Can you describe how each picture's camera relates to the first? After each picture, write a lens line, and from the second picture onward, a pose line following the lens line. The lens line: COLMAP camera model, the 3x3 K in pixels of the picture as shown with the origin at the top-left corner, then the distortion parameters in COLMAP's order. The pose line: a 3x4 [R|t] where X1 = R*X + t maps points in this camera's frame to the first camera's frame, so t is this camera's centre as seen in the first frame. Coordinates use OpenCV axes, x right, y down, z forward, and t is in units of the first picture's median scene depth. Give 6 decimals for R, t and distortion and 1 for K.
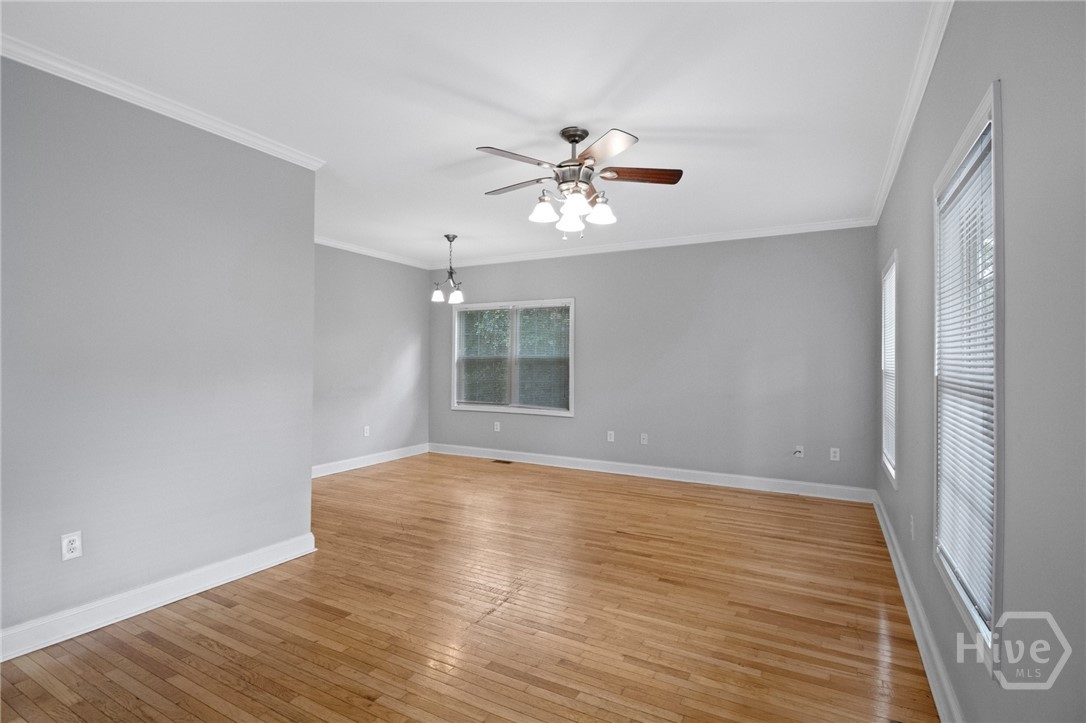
lens RADIAL K [[533.7, 0, 539.7], [0, 533.7, 358.5], [0, 0, 1]] dist [-0.000112, -0.000015]
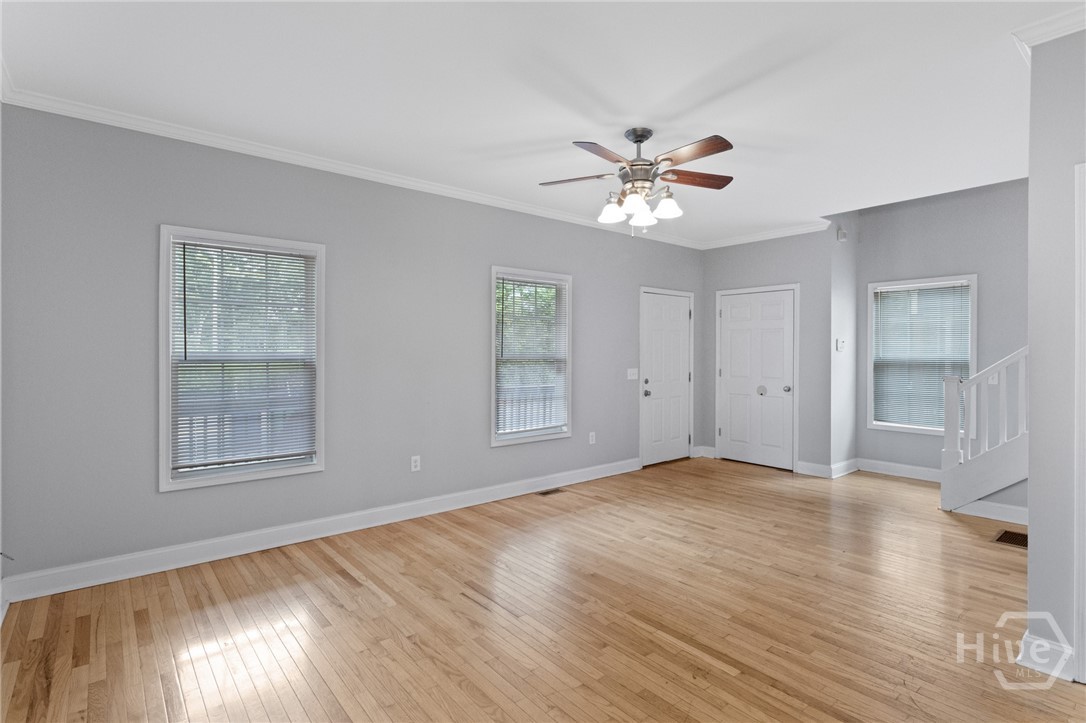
lens RADIAL K [[533.7, 0, 544.0], [0, 533.7, 356.7], [0, 0, 1]] dist [-0.000112, -0.000015]
pose [[-0.928956, -0.011676, 0.370006, -0.140970], [-0.007392, 0.999888, 0.012992, 0.000674], [-0.370117, 0.009334, -0.928938, 1.856112]]
